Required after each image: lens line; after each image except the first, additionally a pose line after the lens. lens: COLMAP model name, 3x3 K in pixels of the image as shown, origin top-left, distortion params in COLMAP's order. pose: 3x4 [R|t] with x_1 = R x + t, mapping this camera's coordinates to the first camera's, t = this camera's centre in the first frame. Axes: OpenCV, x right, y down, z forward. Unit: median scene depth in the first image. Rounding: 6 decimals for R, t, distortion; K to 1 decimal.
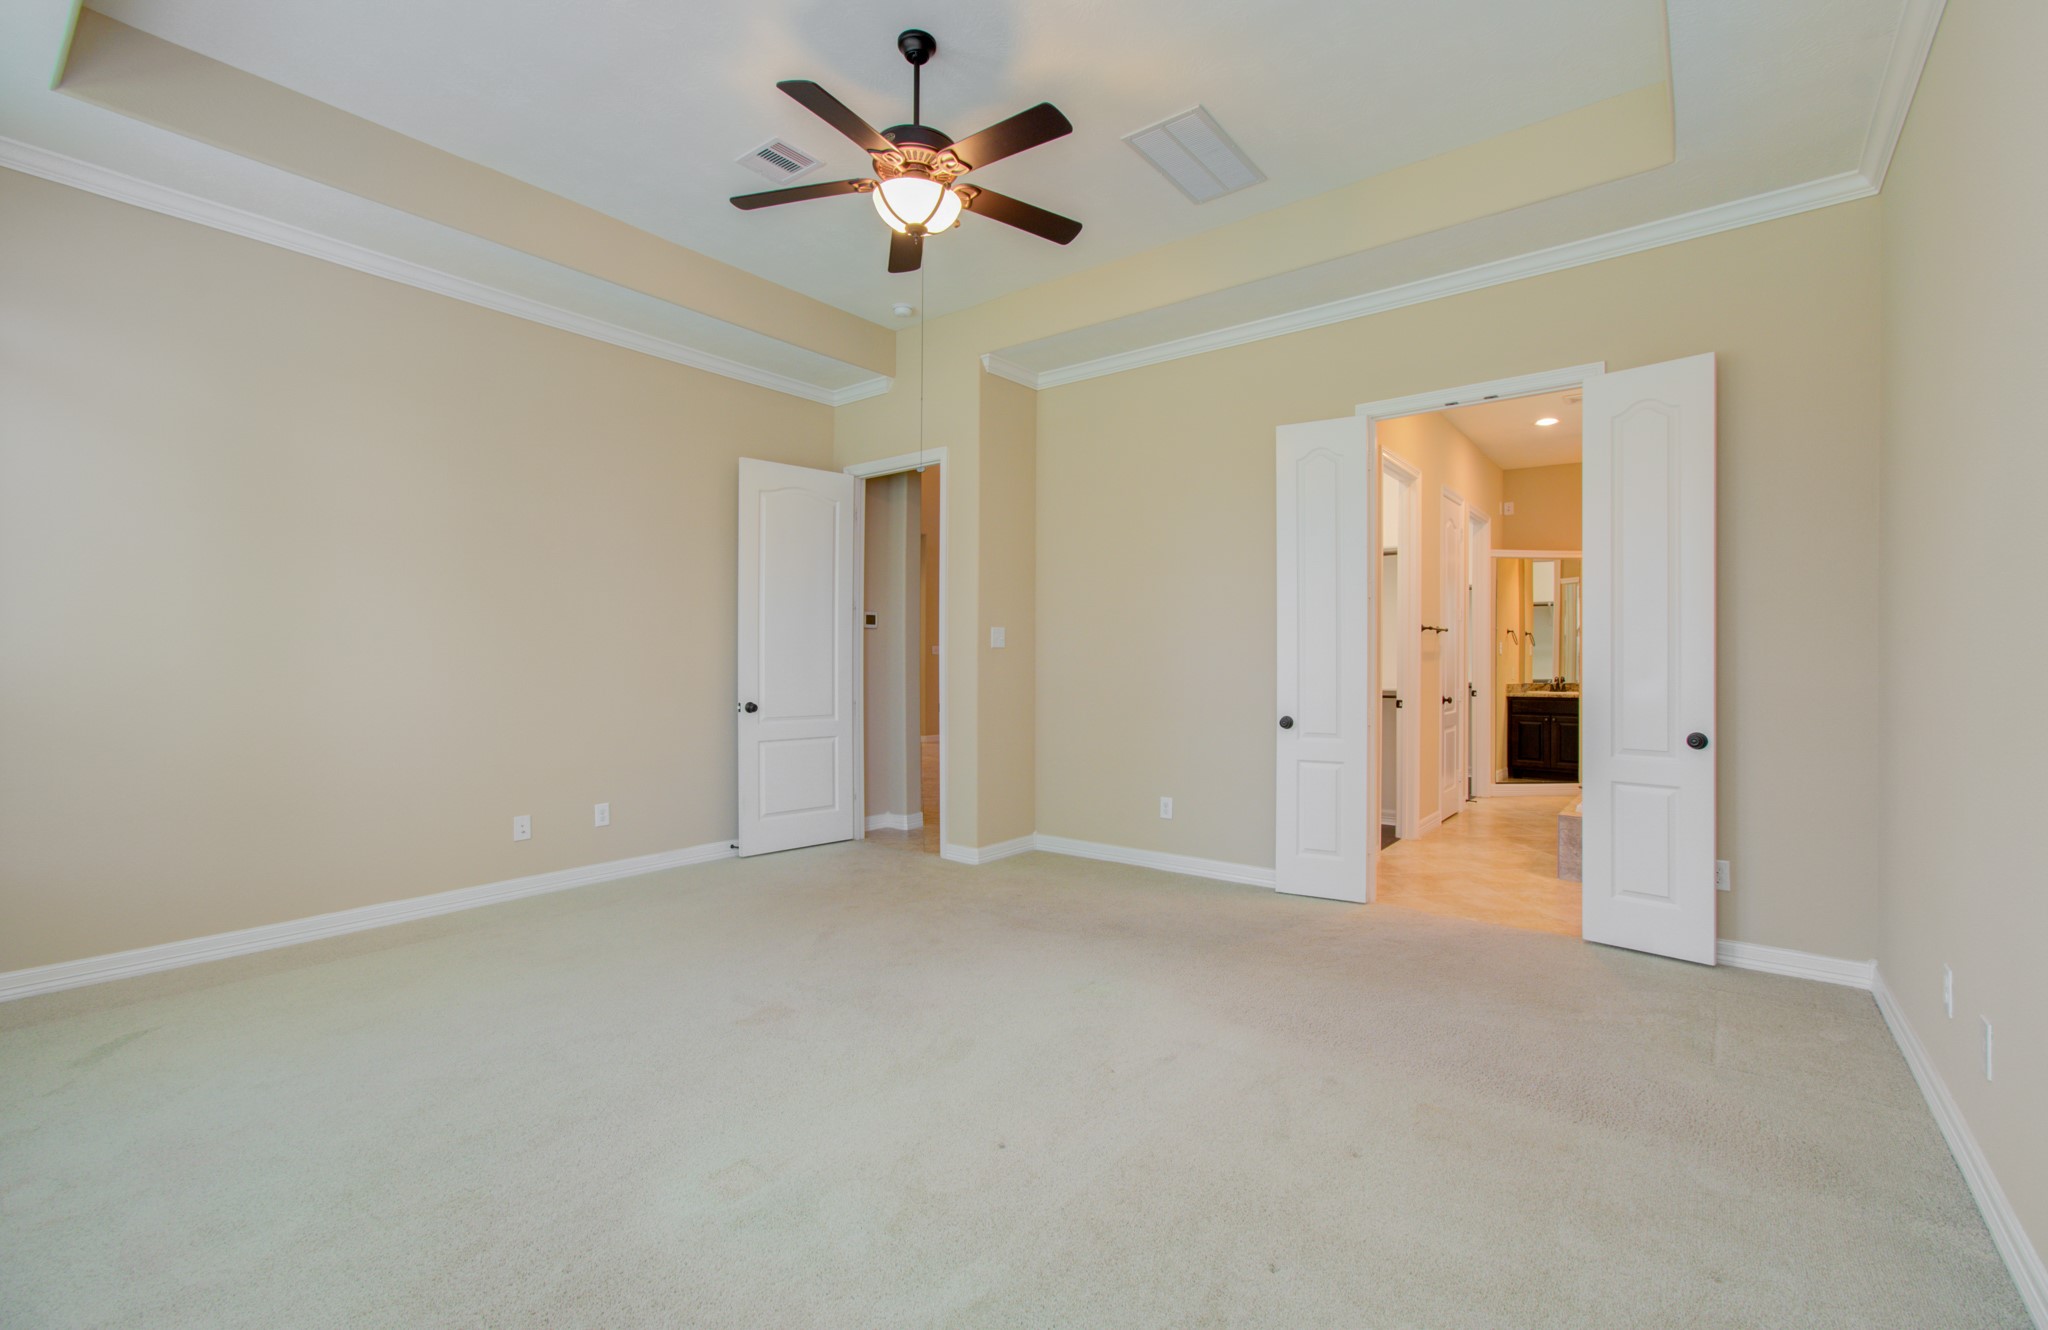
lens RADIAL K [[879.4, 0, 1024.0], [0, 879.4, 665.0], [0, 0, 1]] dist [-0.000398, 0.000053]
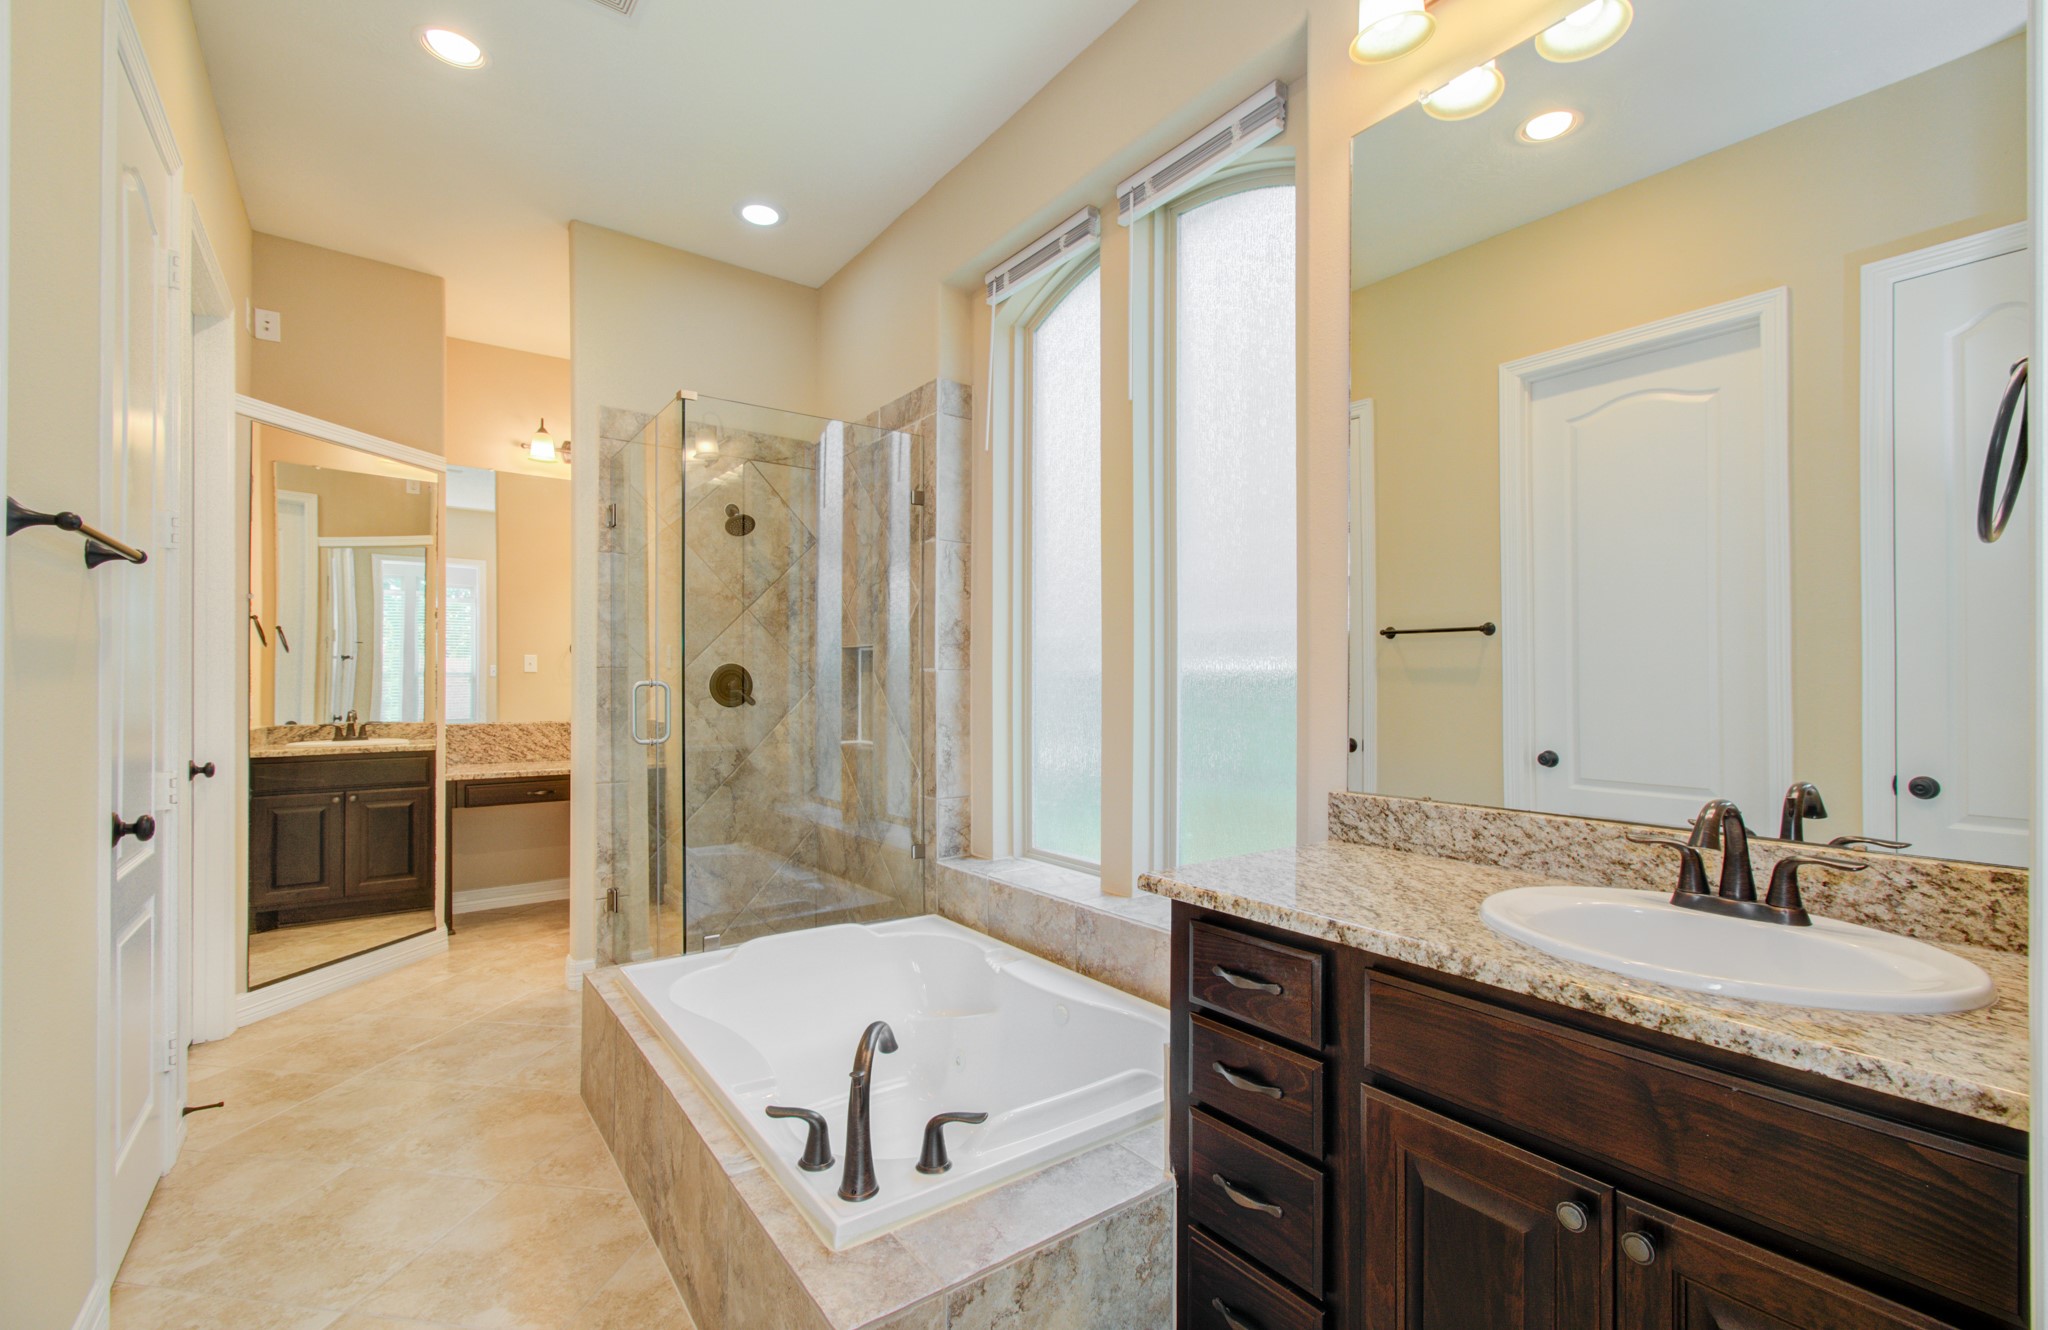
lens RADIAL K [[899.8, 0, 1023.6], [0, 899.8, 669.2], [0, 0, 1]] dist [0.018331, -0.000320]
pose [[0.282491, 0.009870, 0.959219, 0.214570], [0.009336, 0.999871, -0.013038, -0.000715], [-0.959225, 0.012639, 0.282362, 0.487694]]
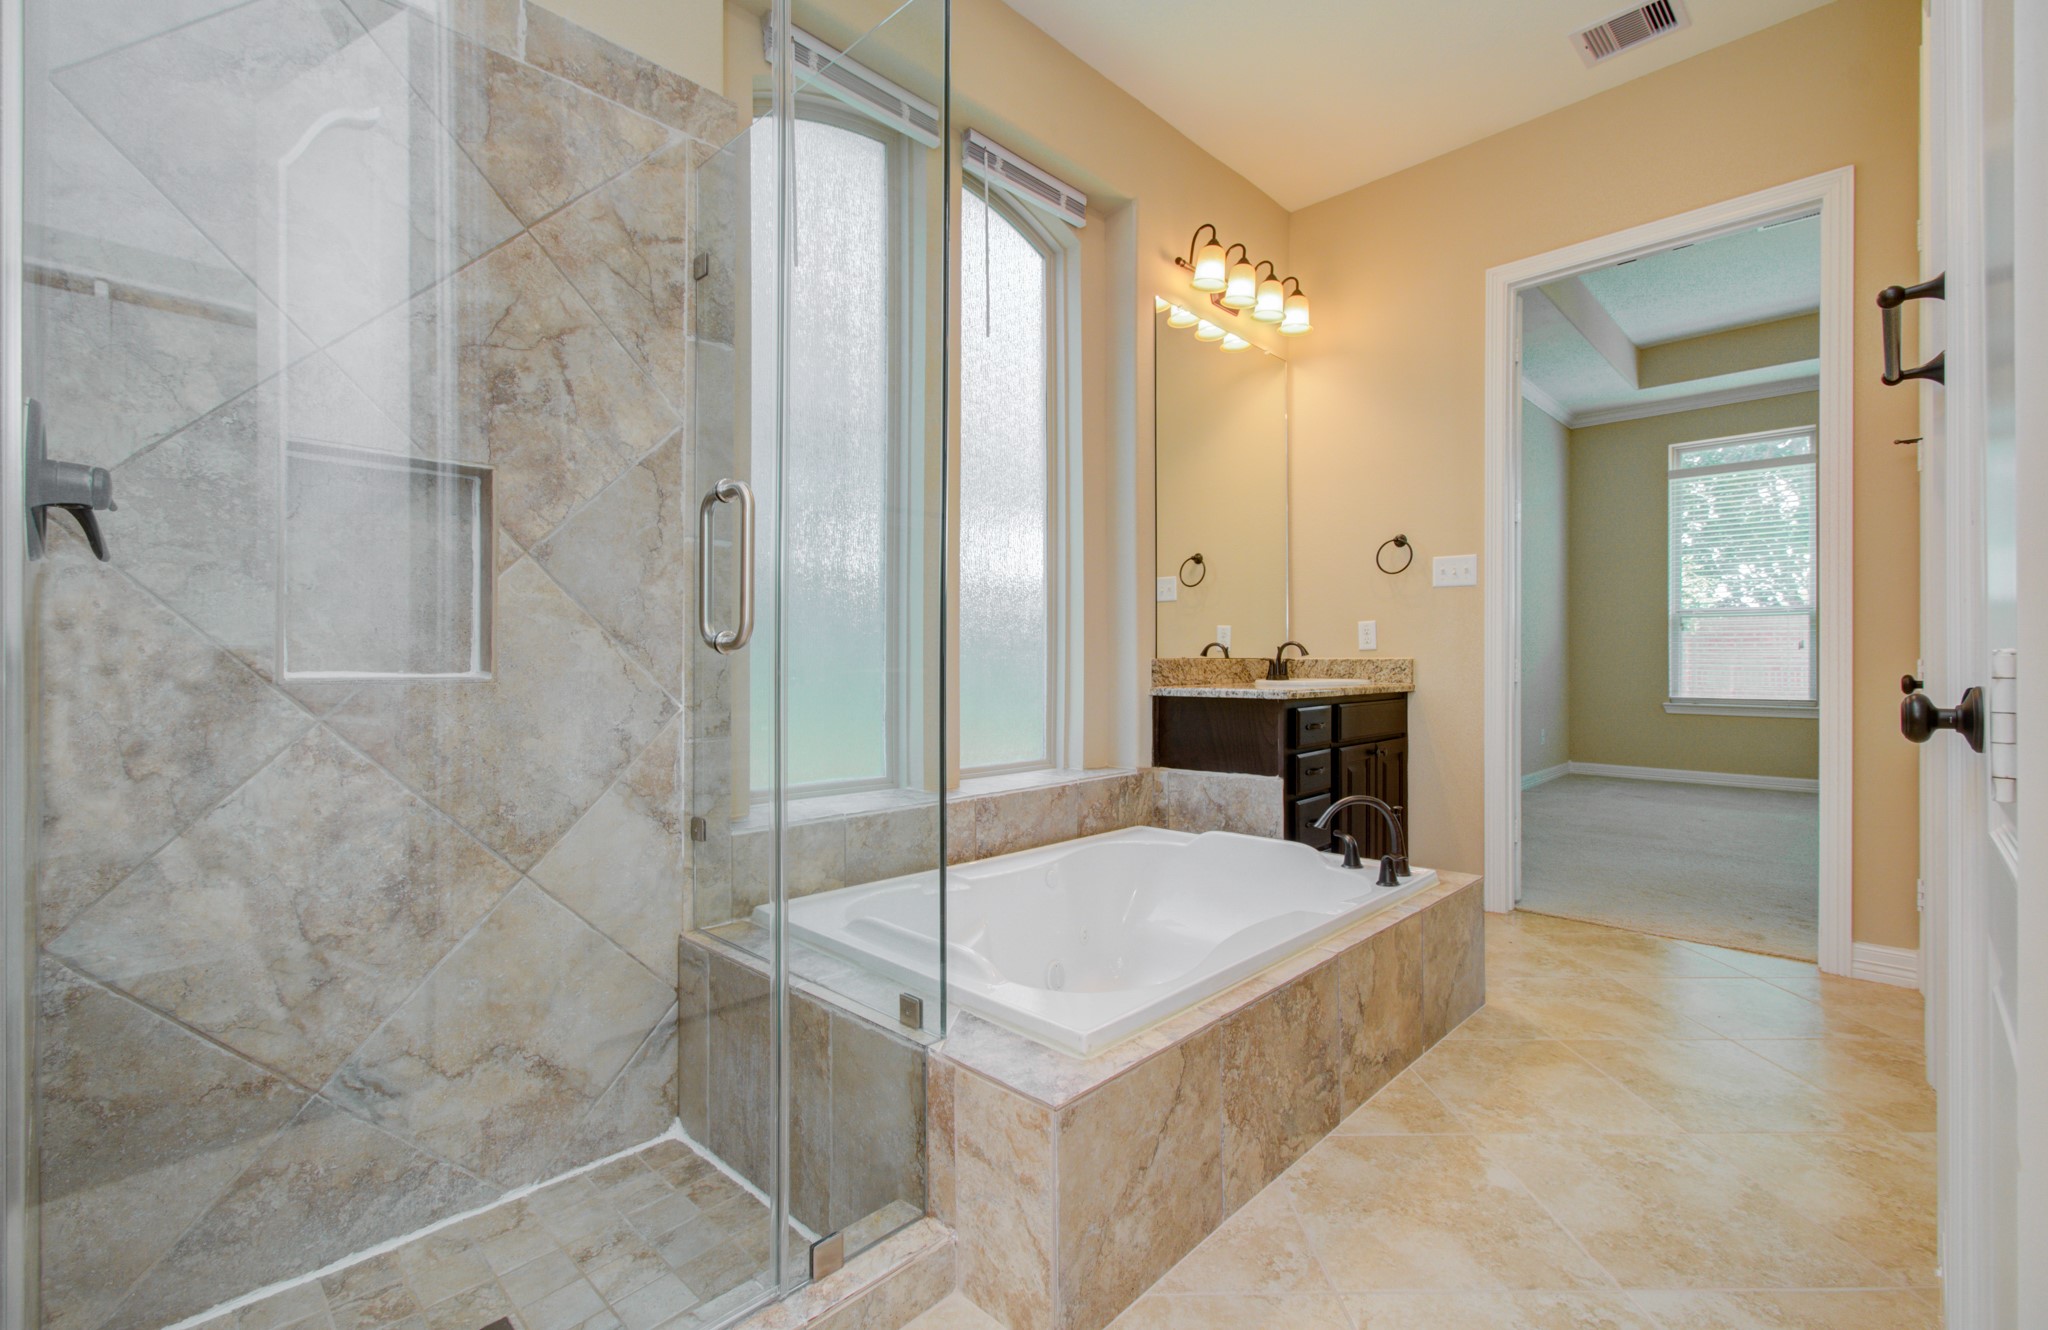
lens RADIAL K [[879.4, 0, 1024.0], [0, 879.4, 665.0], [0, 0, 1]] dist [-0.000398, 0.000053]
pose [[-0.993202, -0.001825, 0.116388, 0.583389], [-0.000553, 0.999940, 0.010961, 0.038160], [-0.116401, 0.010822, -0.993143, 1.052375]]
